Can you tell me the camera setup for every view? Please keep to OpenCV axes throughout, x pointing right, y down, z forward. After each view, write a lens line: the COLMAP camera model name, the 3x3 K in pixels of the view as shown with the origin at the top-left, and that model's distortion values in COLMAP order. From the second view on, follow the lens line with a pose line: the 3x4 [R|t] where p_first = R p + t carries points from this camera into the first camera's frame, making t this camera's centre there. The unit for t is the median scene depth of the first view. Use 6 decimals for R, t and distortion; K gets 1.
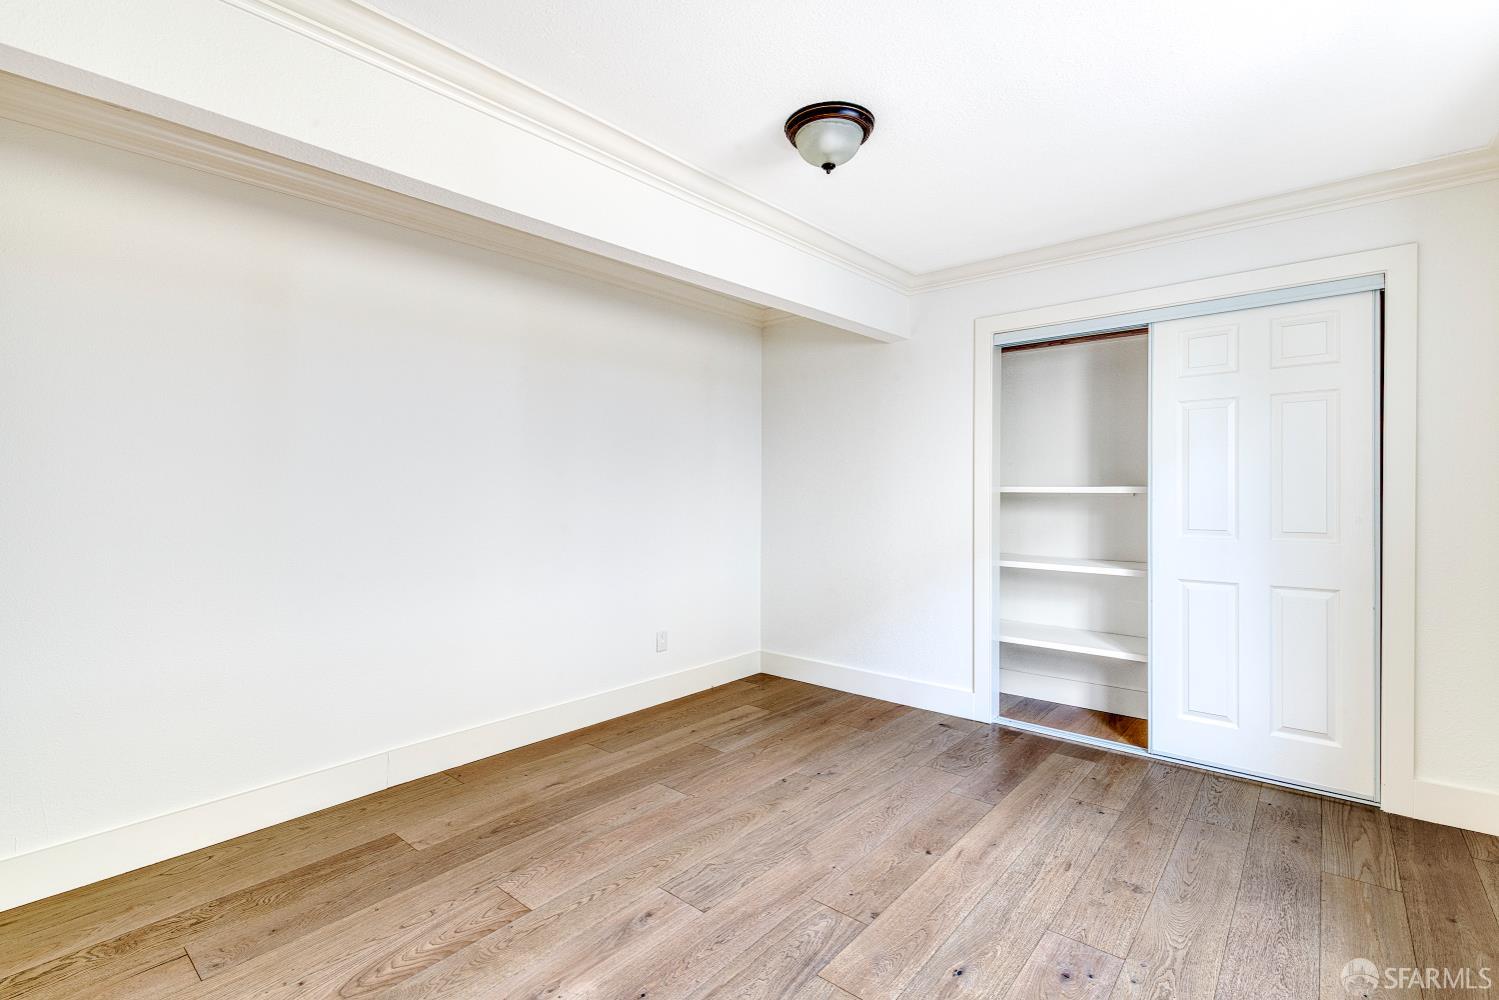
lens RADIAL K [[663.4, 0, 766.7], [0, 663.4, 471.7], [0, 0, 1]] dist [-0.002408, -0.001345]
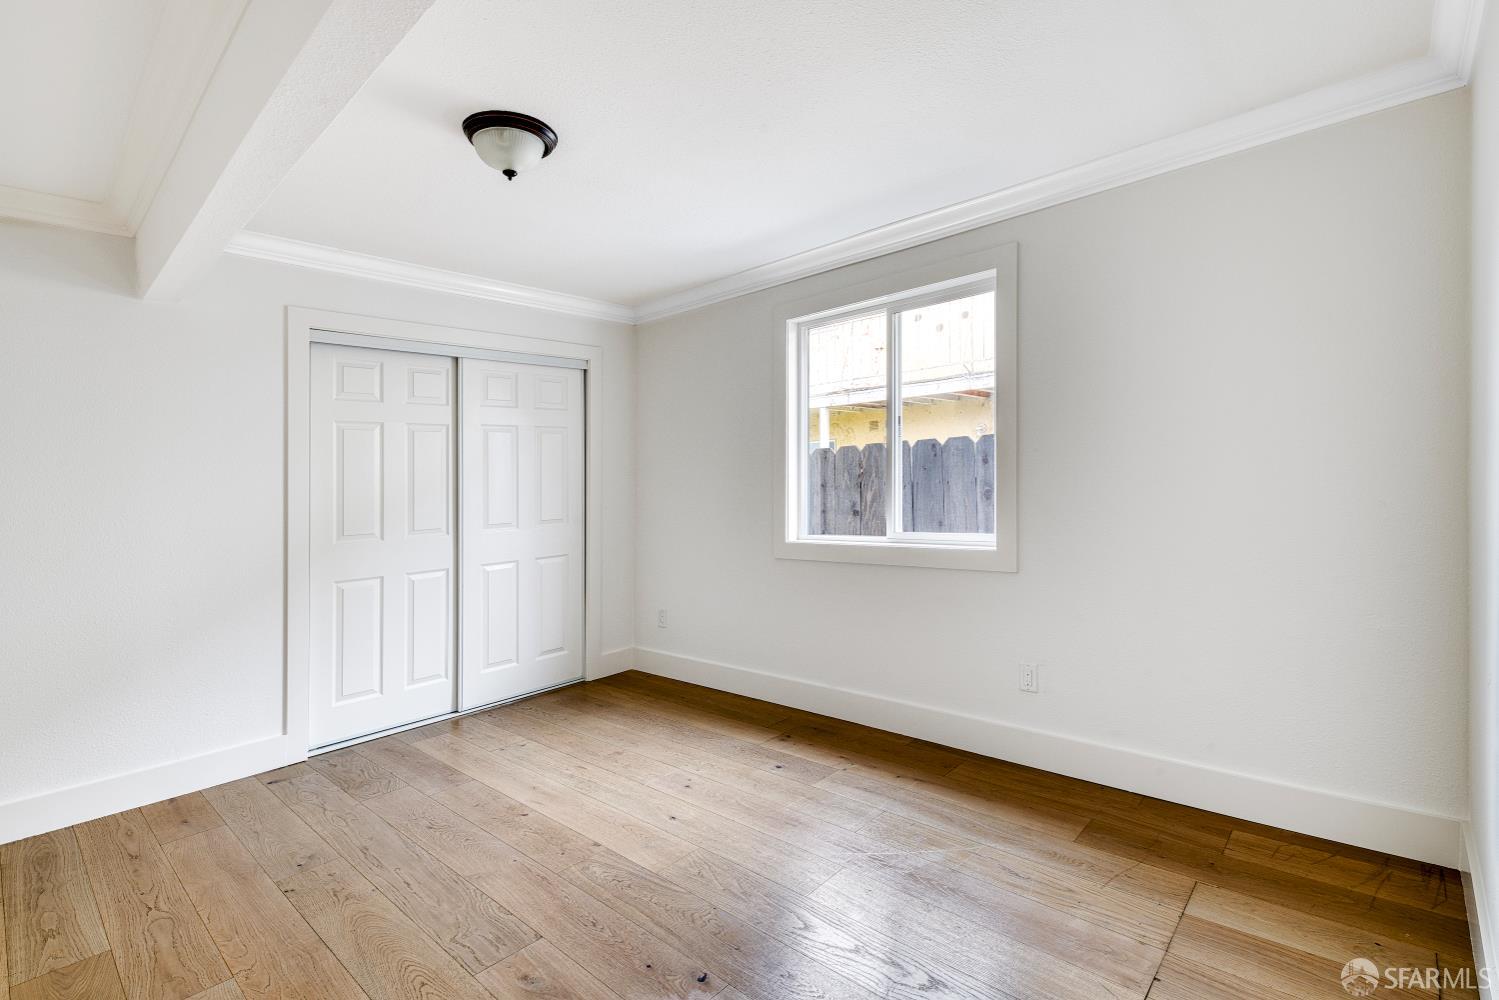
lens RADIAL K [[684.9, 0, 760.2], [0, 684.9, 486.3], [0, 0, 1]] dist [-0.000310, -0.000880]
pose [[0.056417, -0.007591, 0.998378, -0.640869], [0.007805, 0.999944, 0.007162, 0.007403], [-0.998377, 0.007389, 0.056473, 0.380962]]
